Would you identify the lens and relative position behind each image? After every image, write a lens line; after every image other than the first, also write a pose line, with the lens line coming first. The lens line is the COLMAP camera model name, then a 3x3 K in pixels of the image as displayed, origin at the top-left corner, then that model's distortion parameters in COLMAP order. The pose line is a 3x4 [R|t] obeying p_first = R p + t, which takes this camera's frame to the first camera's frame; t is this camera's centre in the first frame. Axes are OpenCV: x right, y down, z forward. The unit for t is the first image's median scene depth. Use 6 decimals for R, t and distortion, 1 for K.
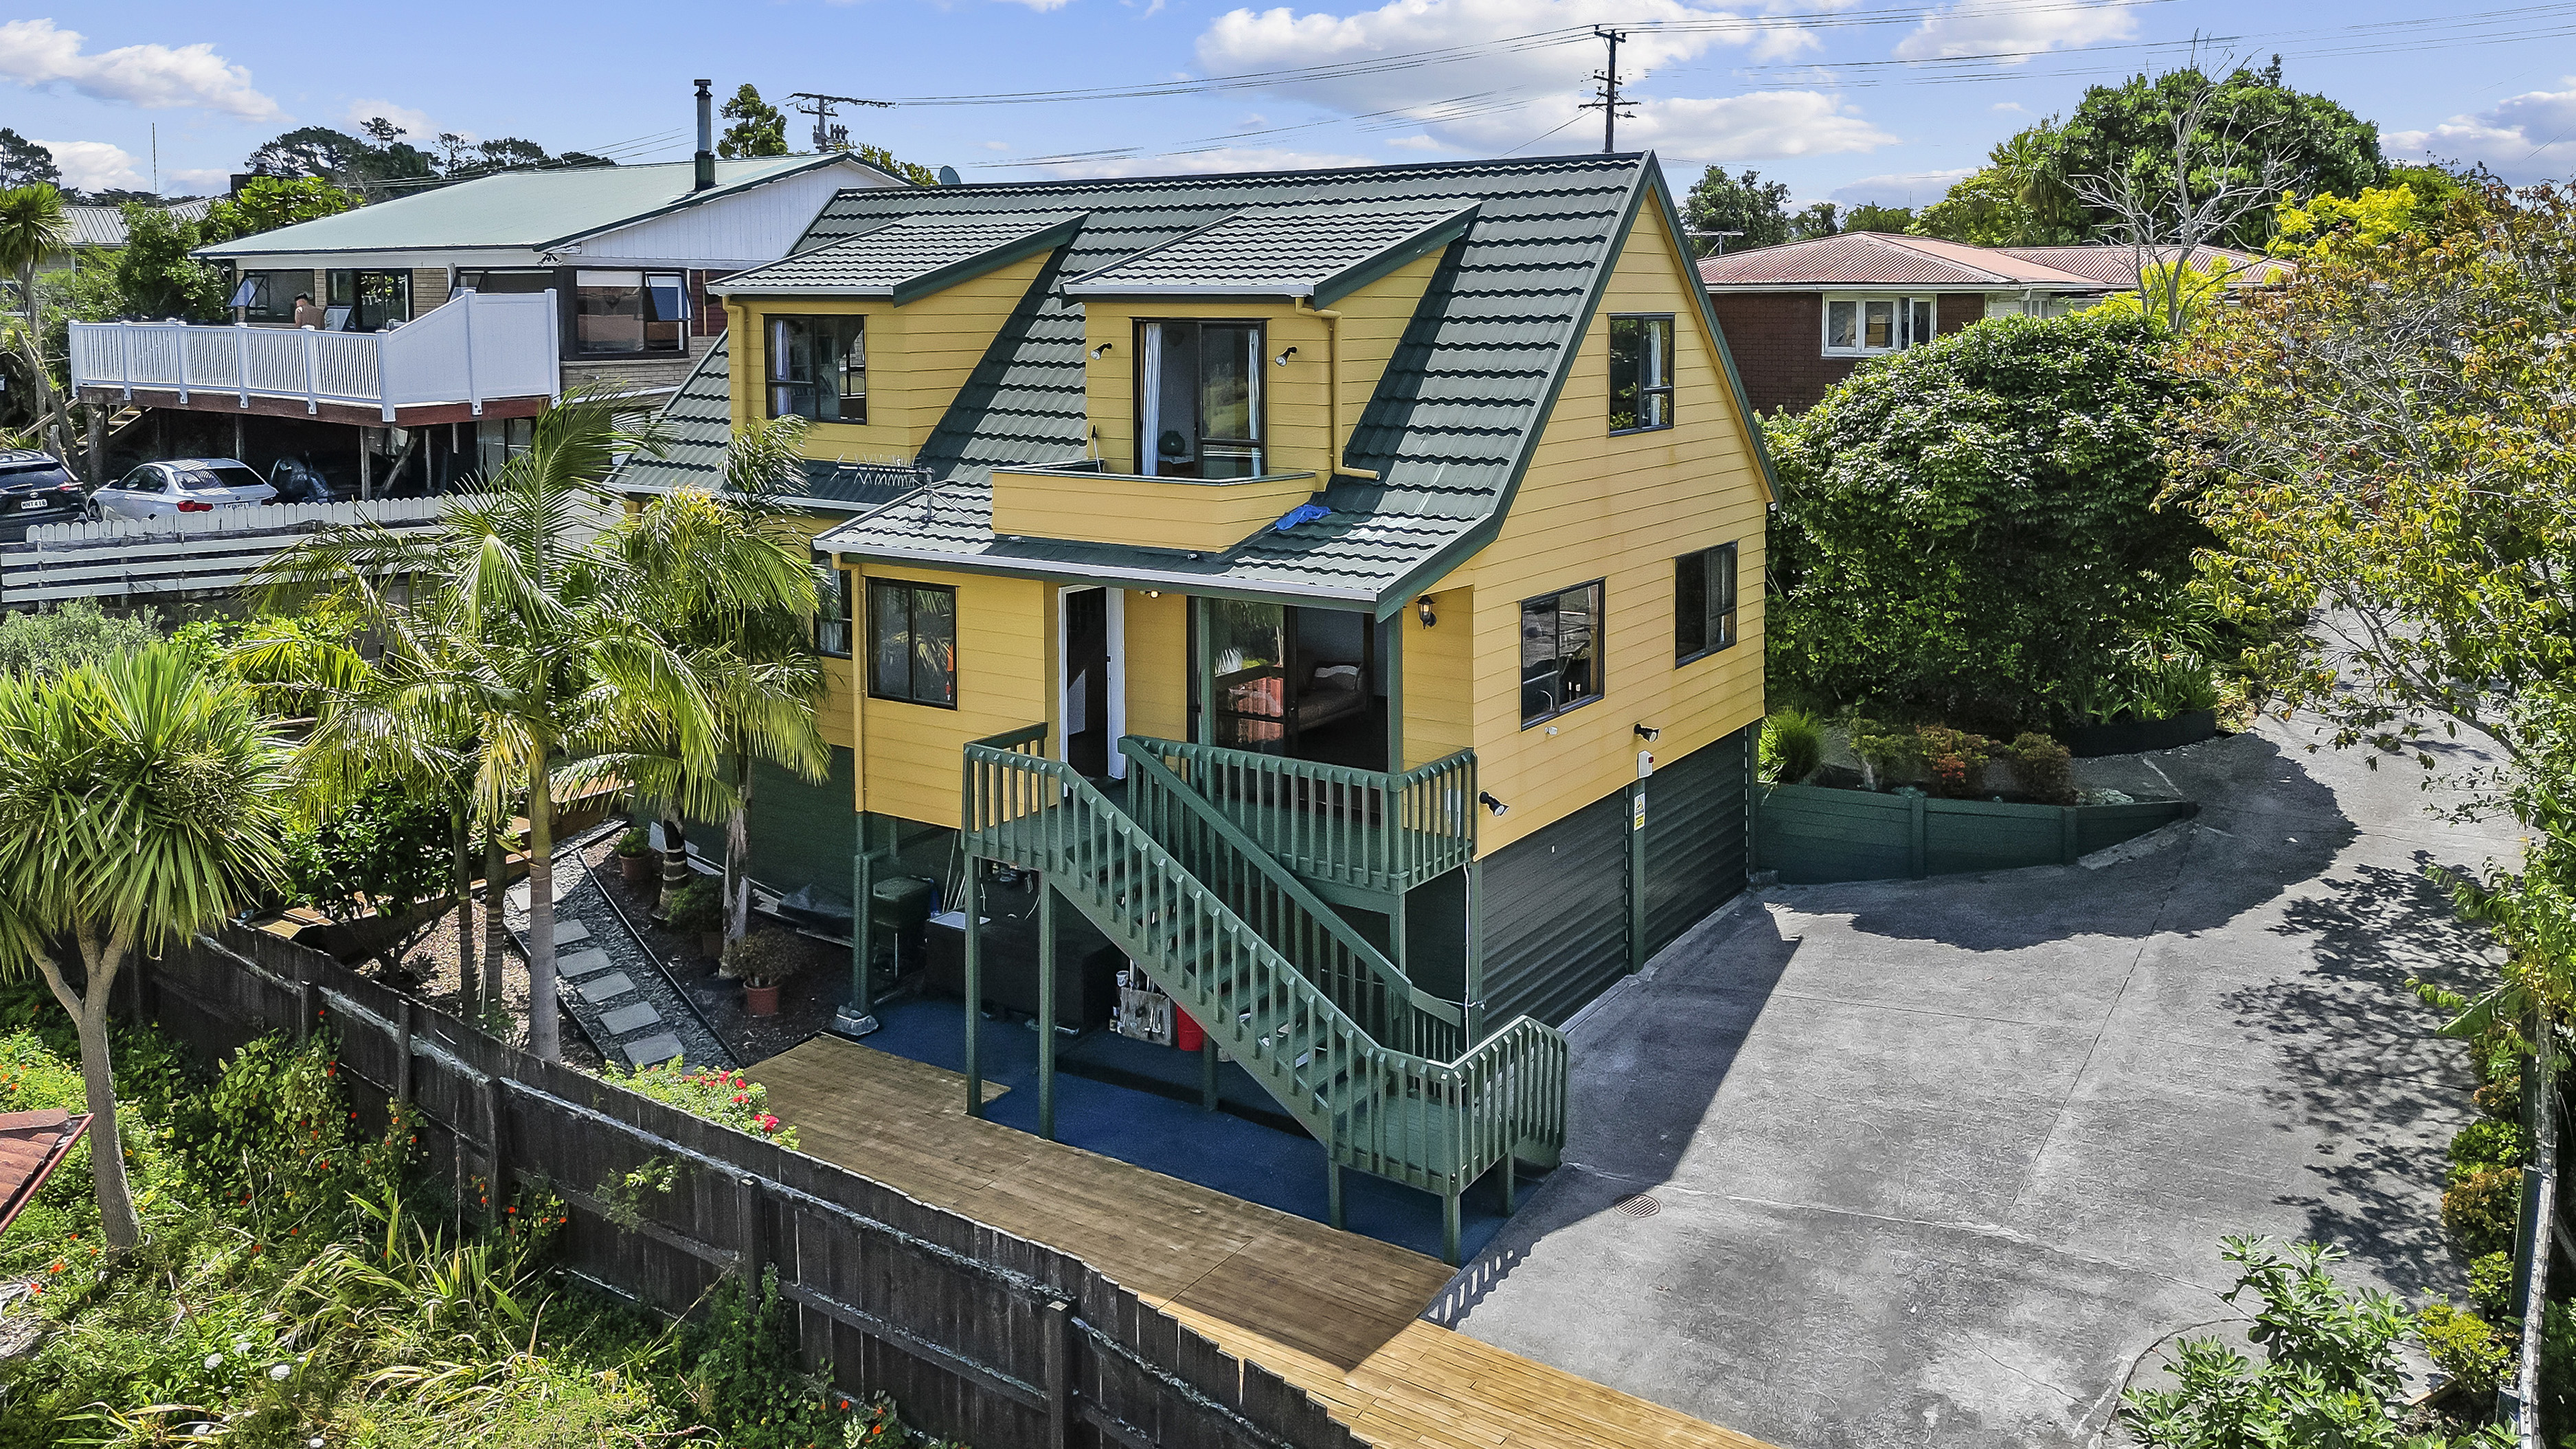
lens RADIAL K [[1772.4, 0, 1271.9], [0, 1772.4, 627.7], [0, 0, 1]] dist [0.019738, -0.002771]
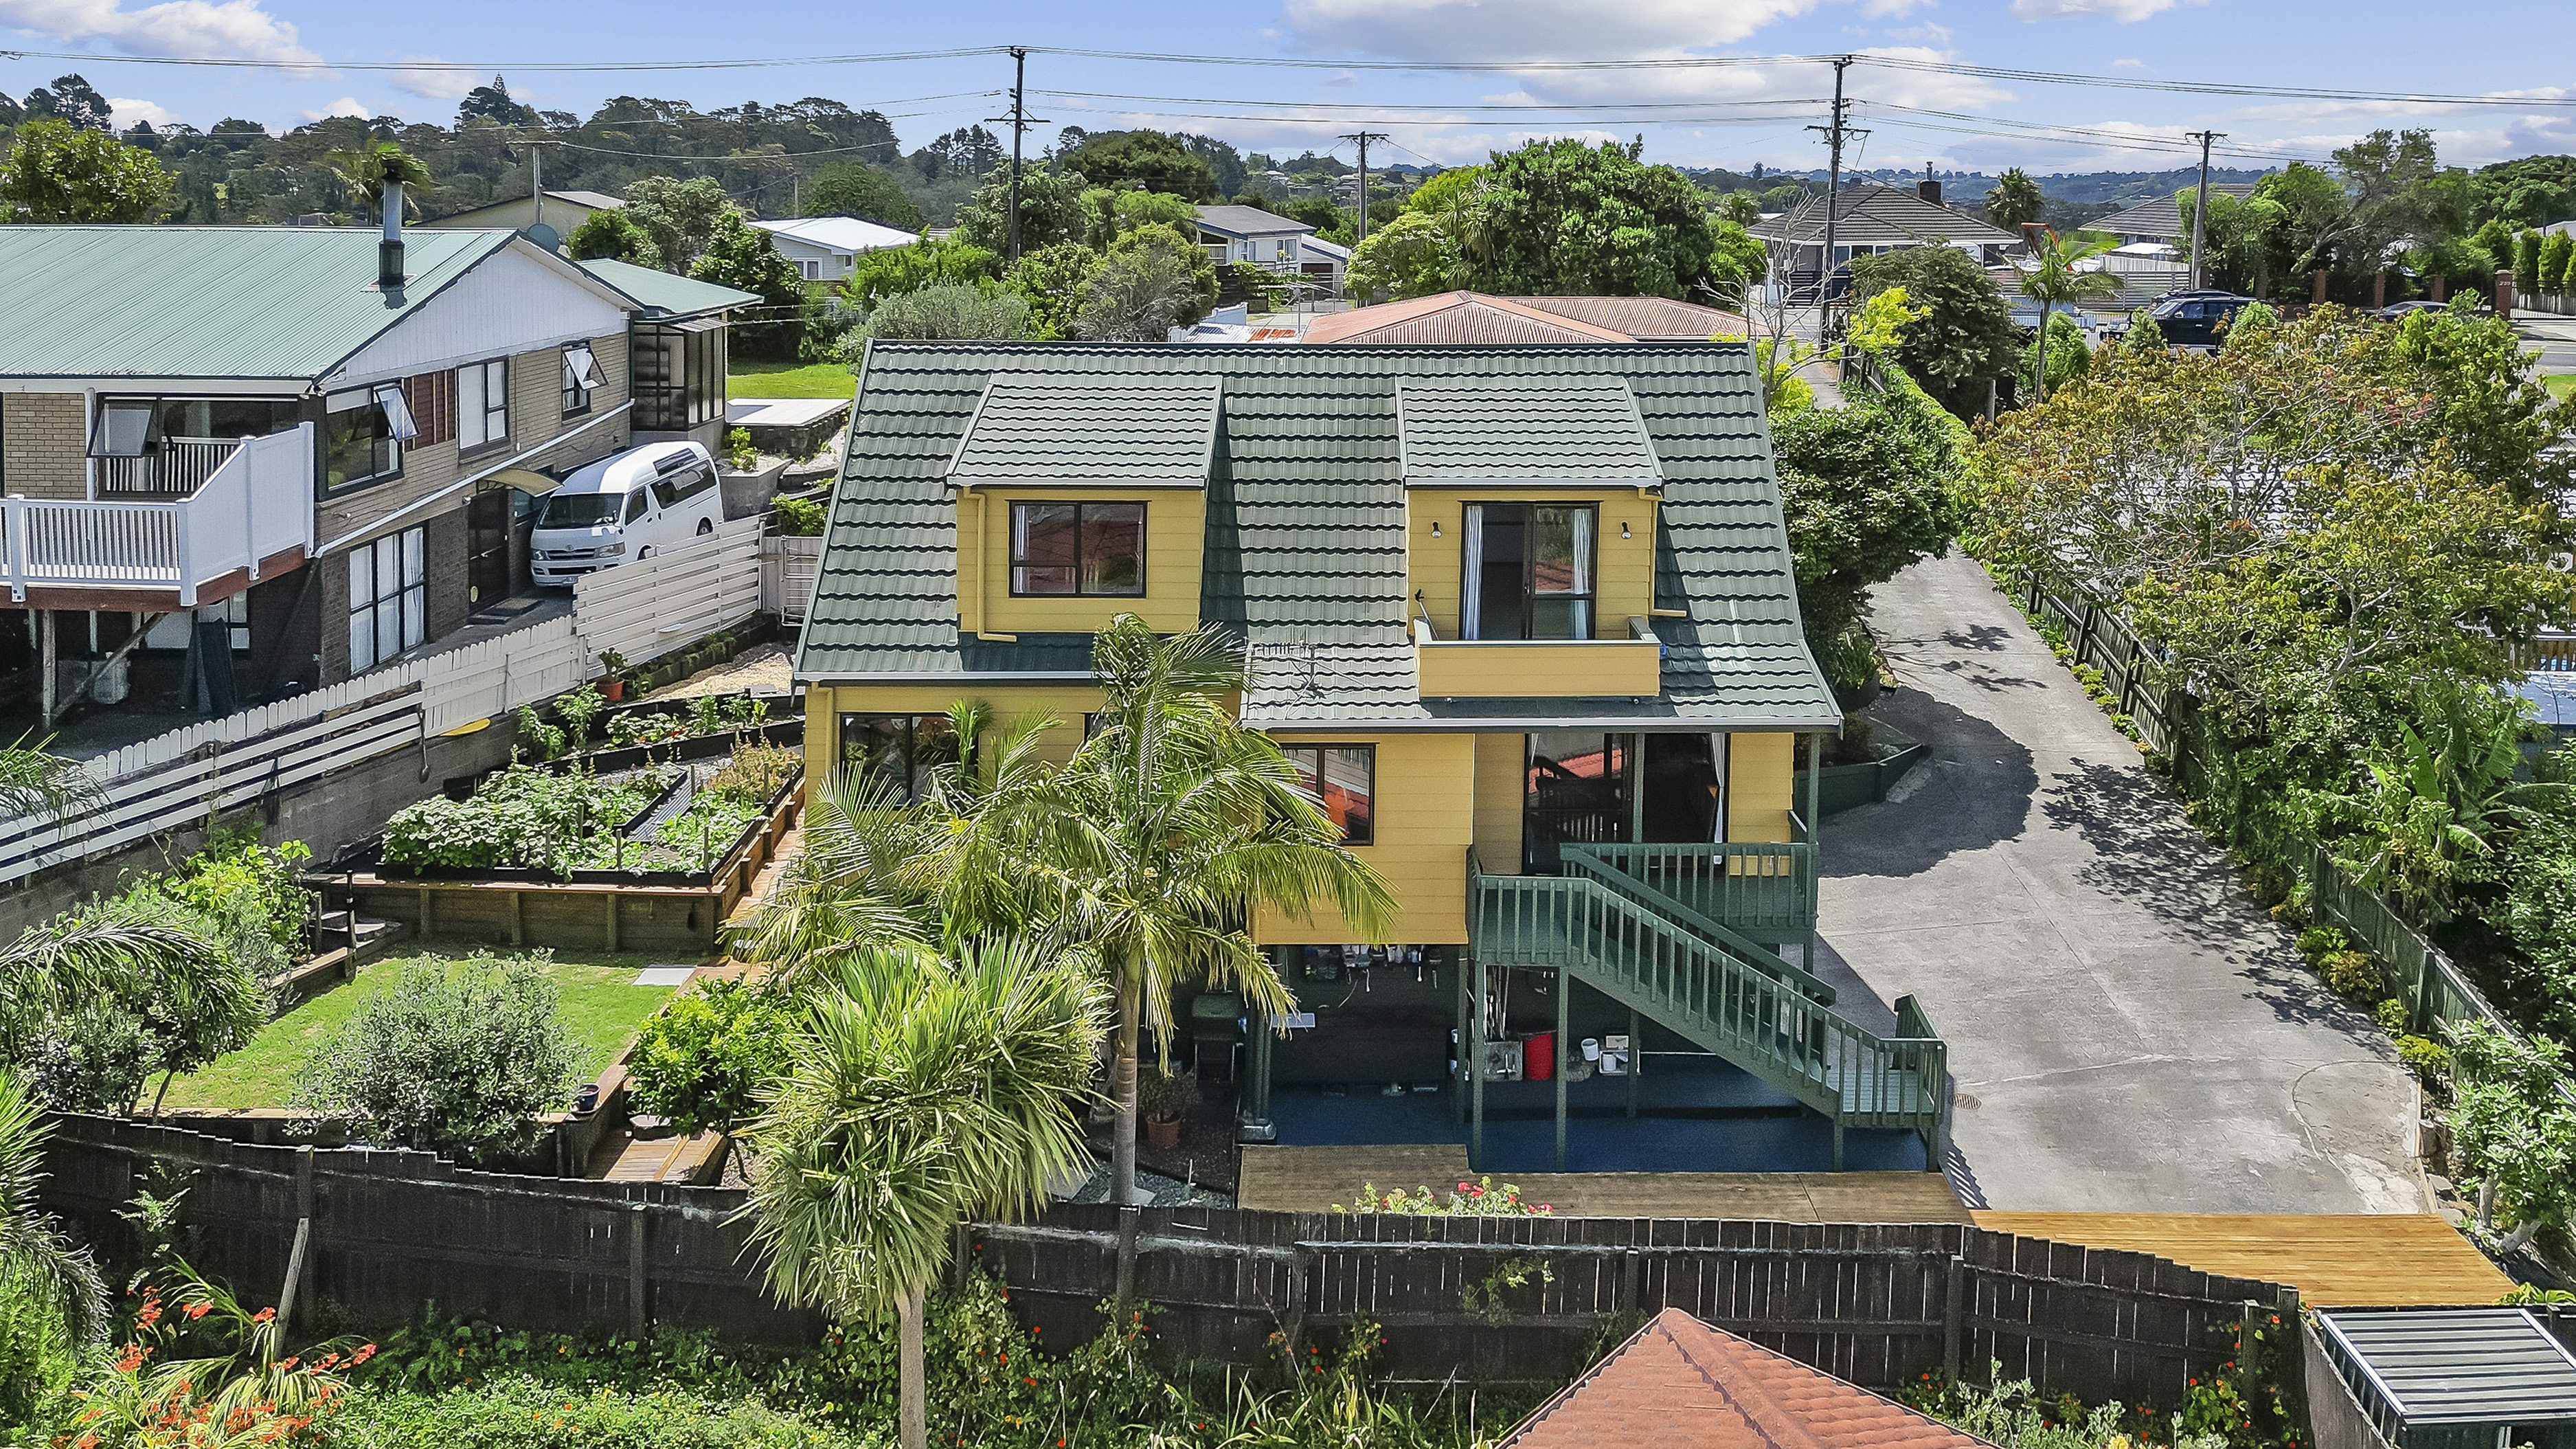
lens RADIAL K [[1801.2, 0, 1296.1], [0, 1801.2, 644.5], [0, 0, 1]] dist [0.041435, 0.000694]
pose [[0.853007, -0.126040, 0.506451, -0.810851], [0.101137, 0.991926, 0.076515, -0.183072], [-0.512006, -0.014047, 0.858867, 0.000047]]
